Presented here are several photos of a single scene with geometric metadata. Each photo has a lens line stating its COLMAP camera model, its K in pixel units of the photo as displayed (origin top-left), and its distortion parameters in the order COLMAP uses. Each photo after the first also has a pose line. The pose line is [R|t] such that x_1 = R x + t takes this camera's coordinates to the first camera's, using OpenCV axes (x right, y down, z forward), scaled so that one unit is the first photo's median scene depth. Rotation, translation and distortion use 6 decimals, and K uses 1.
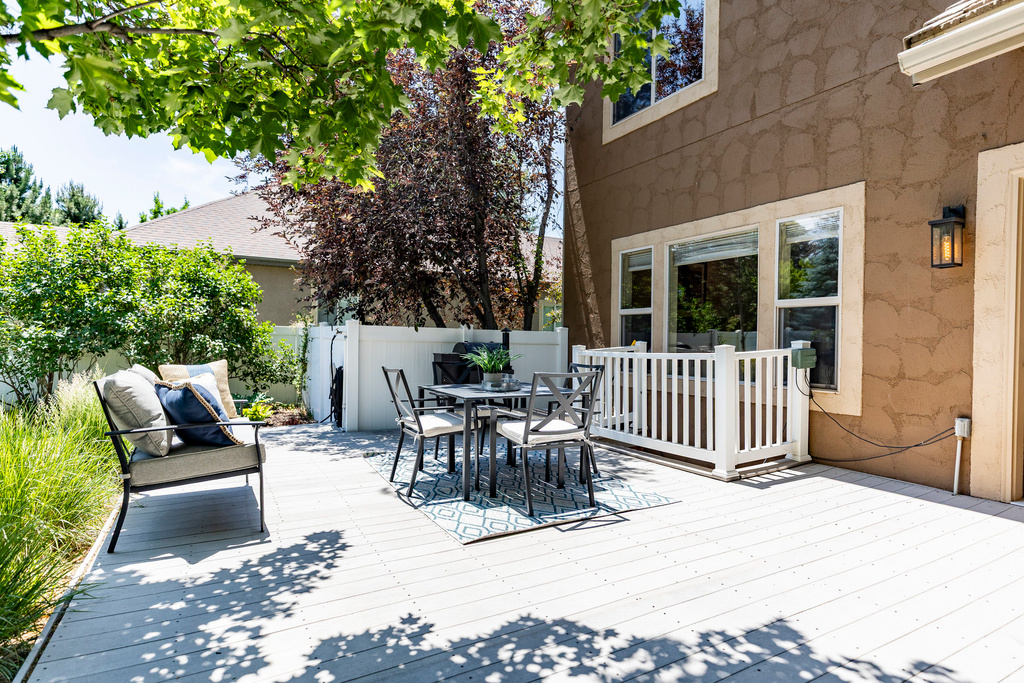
lens RADIAL K [[560.6, 0, 509.8], [0, 560.6, 345.8], [0, 0, 1]] dist [0.002957, 0.001951]
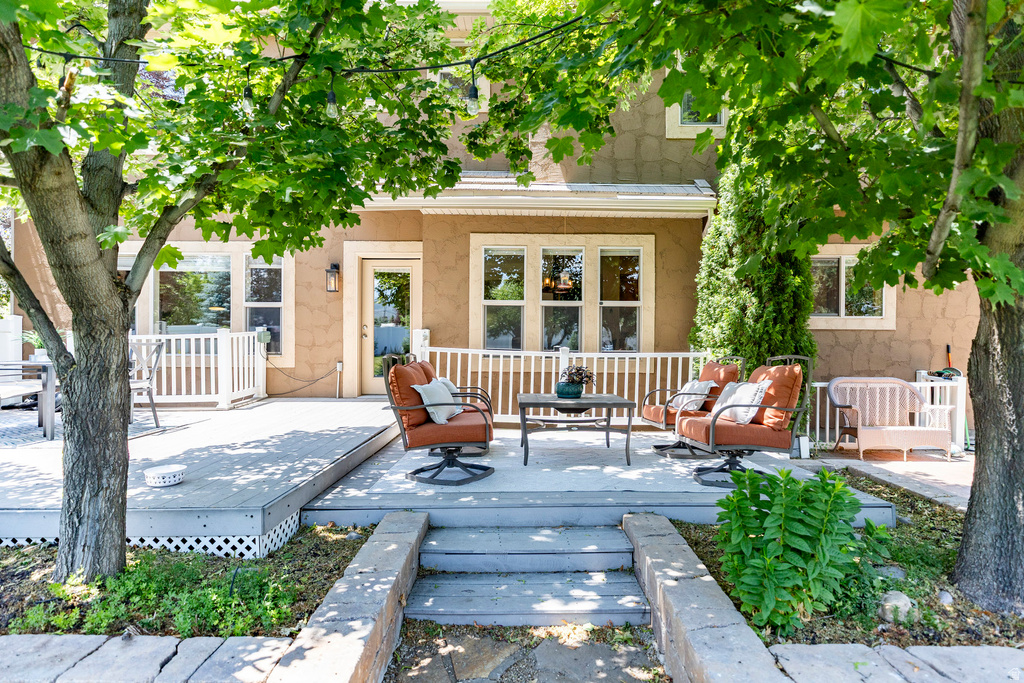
lens RADIAL K [[560.6, 0, 513.6], [0, 560.6, 342.8], [0, 0, 1]] dist [0.002957, 0.001951]
pose [[0.506980, -0.014396, 0.861838, -0.576899], [0.010788, 0.999888, 0.010356, 0.030358], [-0.861890, 0.004048, 0.507079, -0.542126]]
